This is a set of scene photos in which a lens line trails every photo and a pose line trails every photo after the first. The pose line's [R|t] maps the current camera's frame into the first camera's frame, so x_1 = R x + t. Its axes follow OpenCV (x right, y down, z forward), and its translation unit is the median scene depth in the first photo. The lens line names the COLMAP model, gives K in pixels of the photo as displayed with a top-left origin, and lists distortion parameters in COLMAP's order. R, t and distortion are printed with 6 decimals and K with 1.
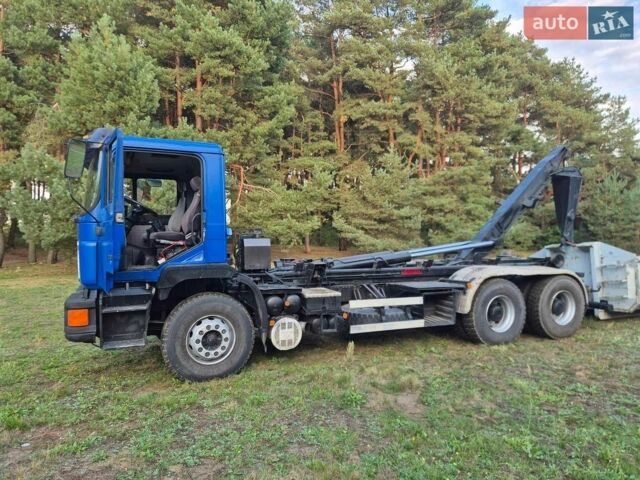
lens RADIAL K [[431.7, 0, 312.4], [0, 431.7, 238.5], [0, 0, 1]] dist [0.071456, -0.052173]
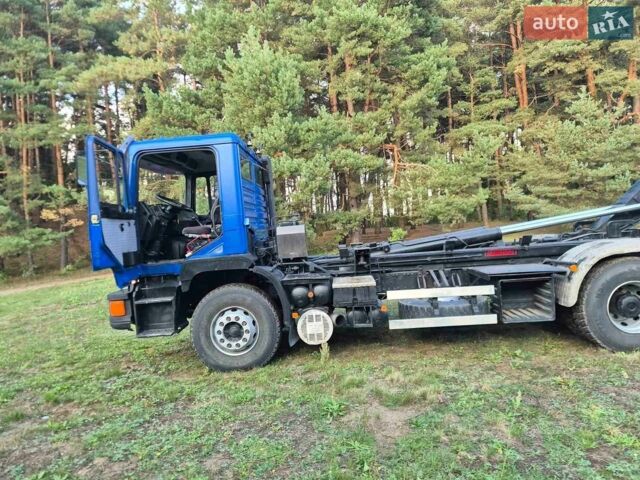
lens RADIAL K [[431.7, 0, 312.4], [0, 431.7, 238.5], [0, 0, 1]] dist [0.071456, -0.052173]
pose [[0.897309, -0.054902, -0.437975, 0.306673], [0.073636, 0.996949, 0.025891, 0.006535], [0.435218, -0.055483, 0.898614, 0.157426]]
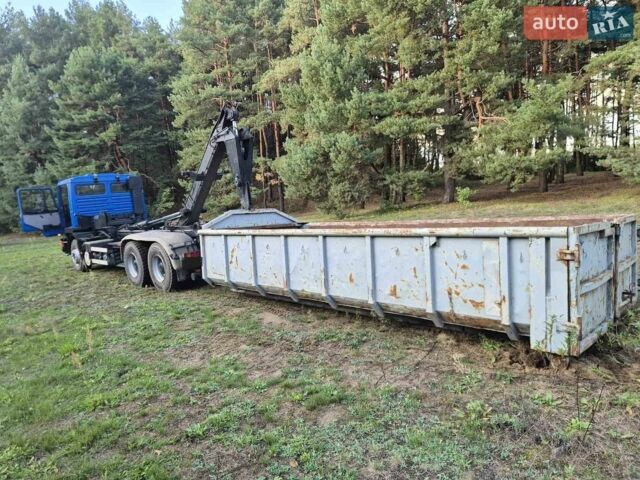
lens RADIAL K [[431.7, 0, 312.4], [0, 431.7, 238.5], [0, 0, 1]] dist [0.071456, -0.052173]
pose [[0.350704, 0.066653, -0.934111, 2.163999], [0.097404, 0.989458, 0.107172, -0.012720], [0.931407, -0.128572, 0.340514, 1.166193]]
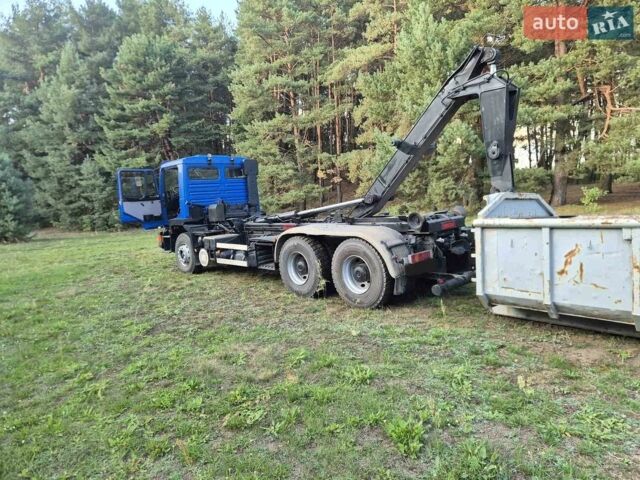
lens RADIAL K [[434.8, 0, 322.9], [0, 434.8, 227.8], [0, 0, 1]] dist [0.036082, -0.002955]
pose [[0.338986, 0.043834, -0.939770, 1.579187], [0.070566, 0.994915, 0.071860, 0.001119], [0.938141, -0.090676, 0.334169, 0.765906]]
